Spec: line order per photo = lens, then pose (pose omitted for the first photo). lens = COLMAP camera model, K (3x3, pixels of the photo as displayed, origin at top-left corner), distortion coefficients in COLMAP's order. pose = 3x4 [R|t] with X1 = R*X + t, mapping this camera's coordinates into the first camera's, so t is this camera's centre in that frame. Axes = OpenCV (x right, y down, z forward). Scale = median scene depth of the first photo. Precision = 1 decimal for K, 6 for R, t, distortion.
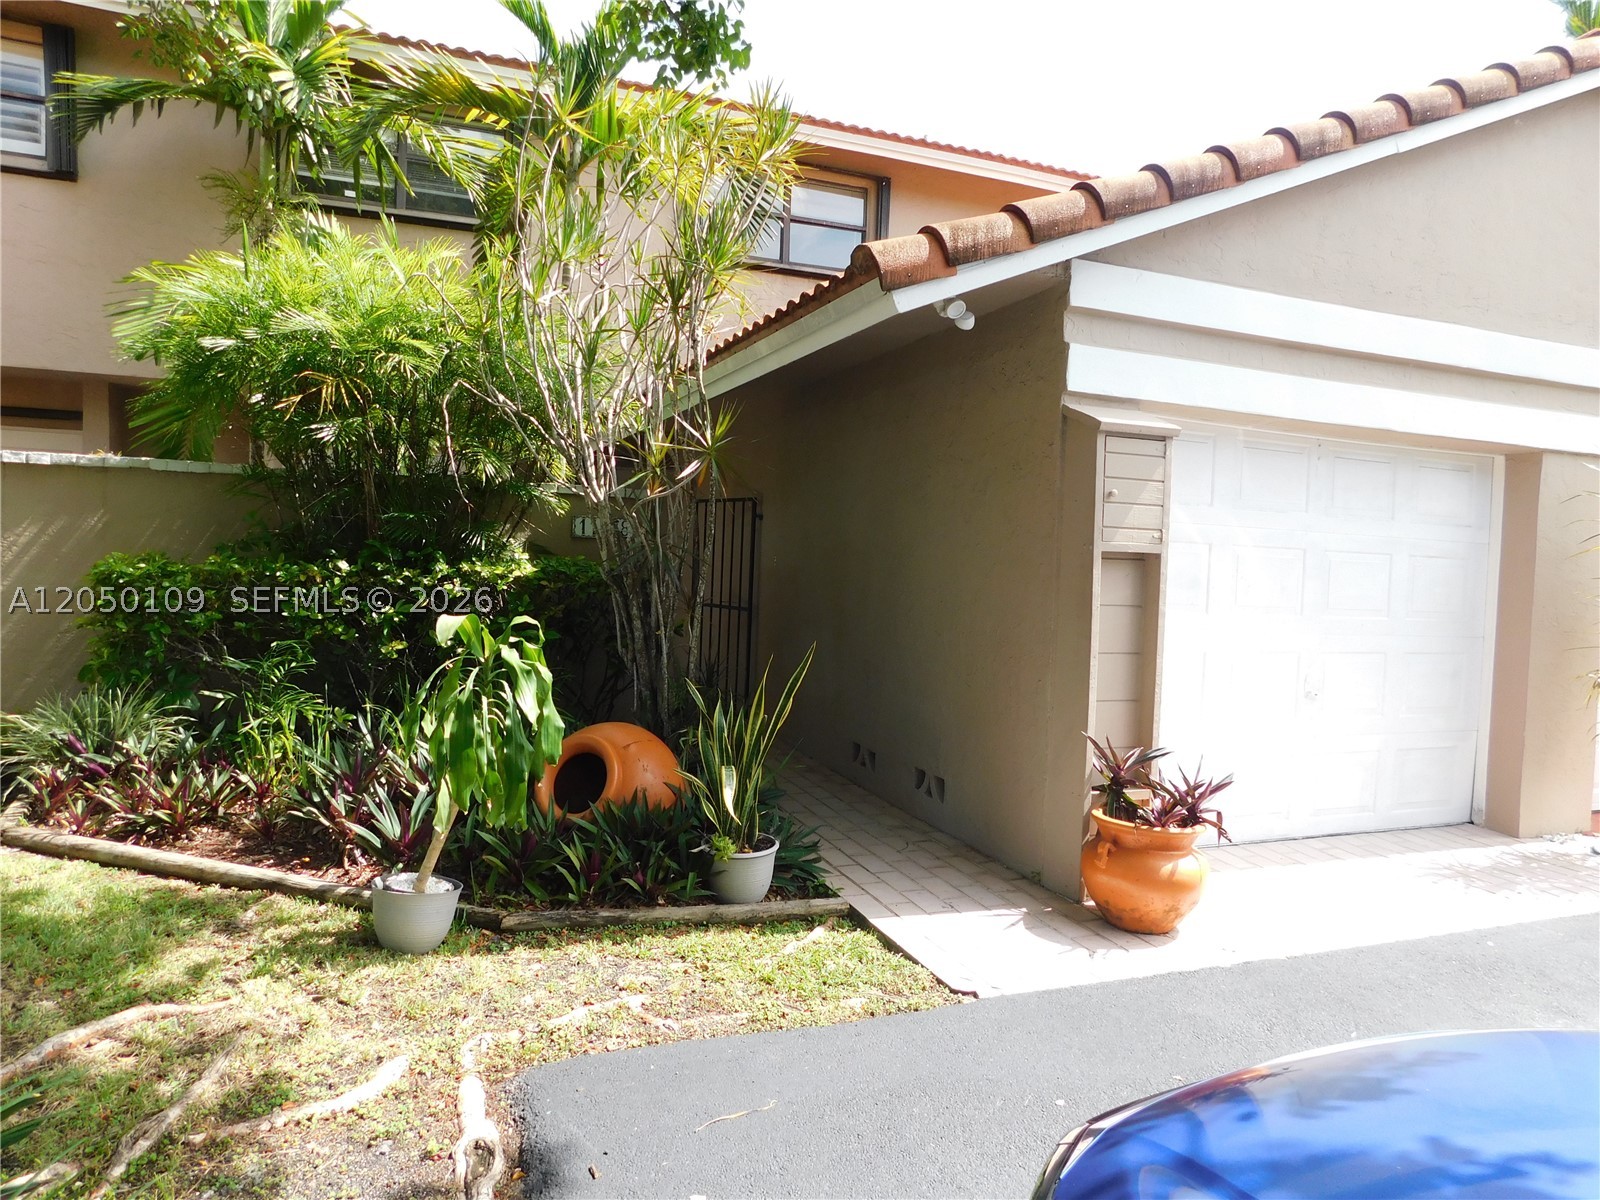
lens RADIAL K [[1051.7, 0, 795.4], [0, 1051.7, 599.6], [0, 0, 1]] dist [-0.058625, 0.042764]
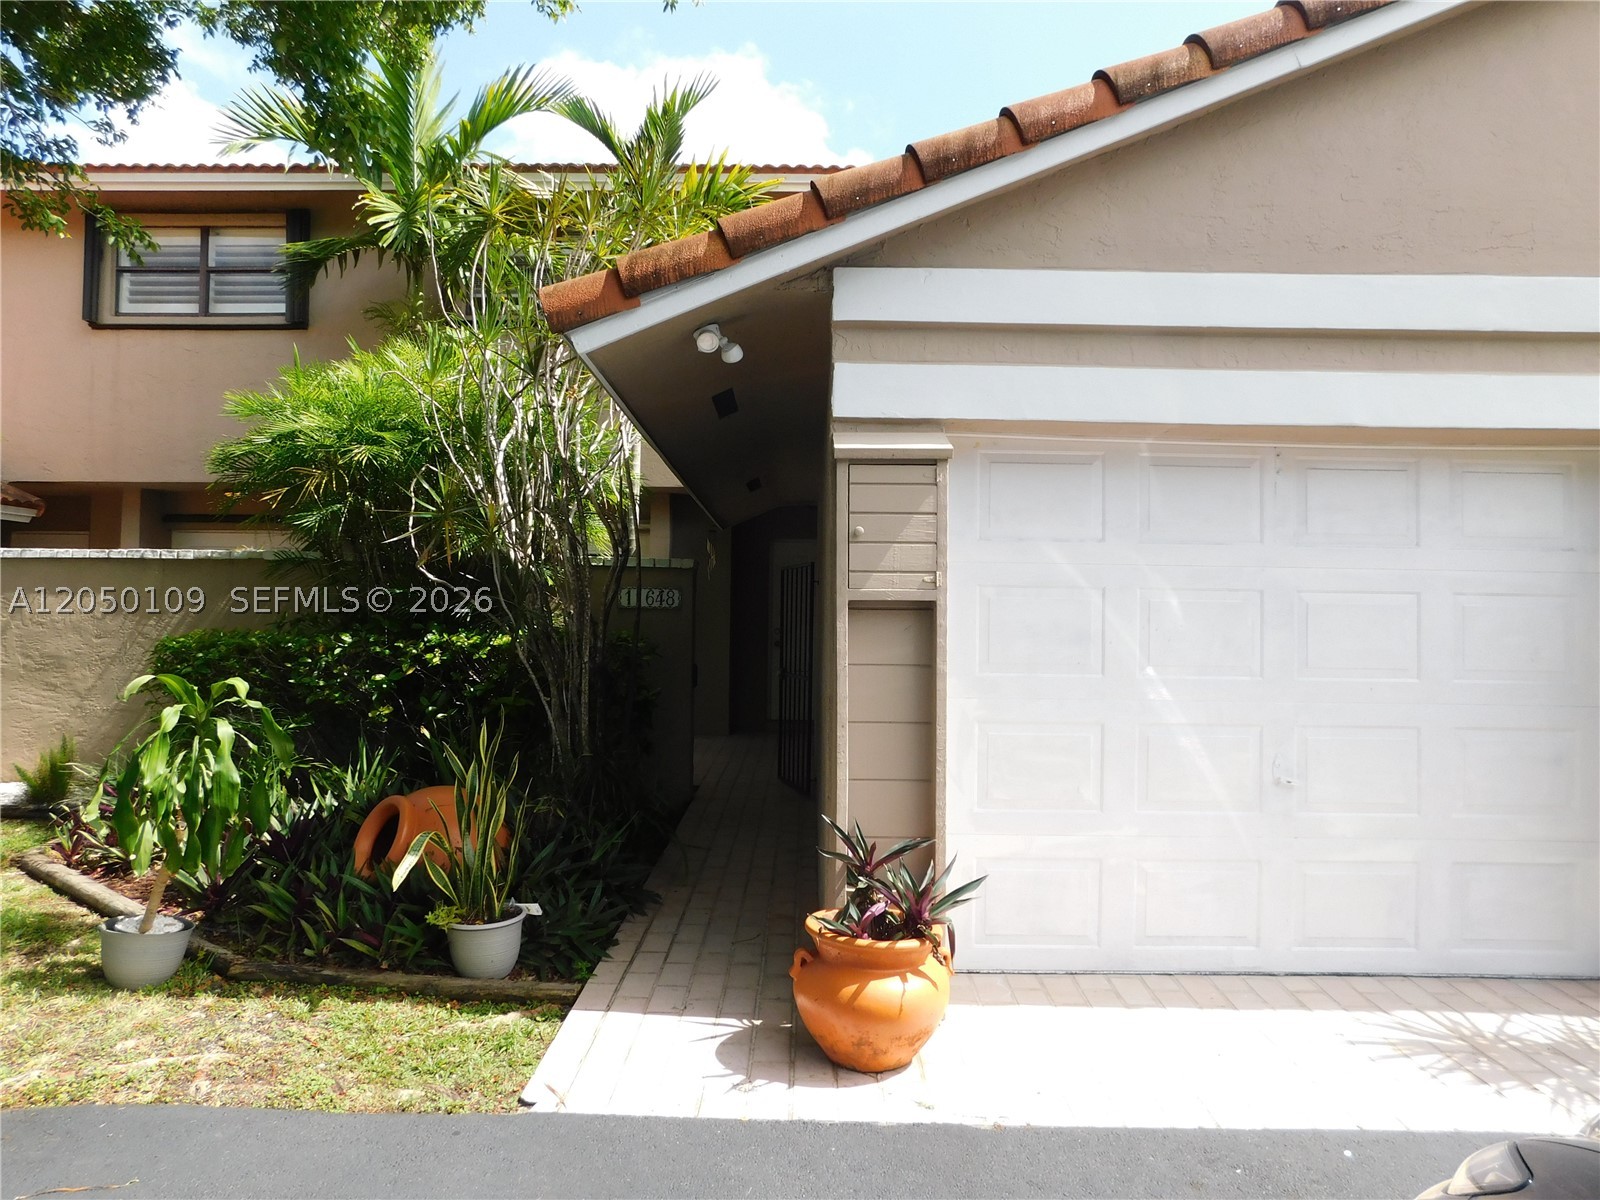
lens RADIAL K [[1051.7, 0, 794.2], [0, 1051.7, 598.9], [0, 0, 1]] dist [-0.058625, 0.042764]
pose [[0.926580, -0.033199, -0.374630, 0.557914], [0.006048, 0.997283, -0.073419, 0.014513], [0.376049, 0.065763, 0.924263, 0.194648]]
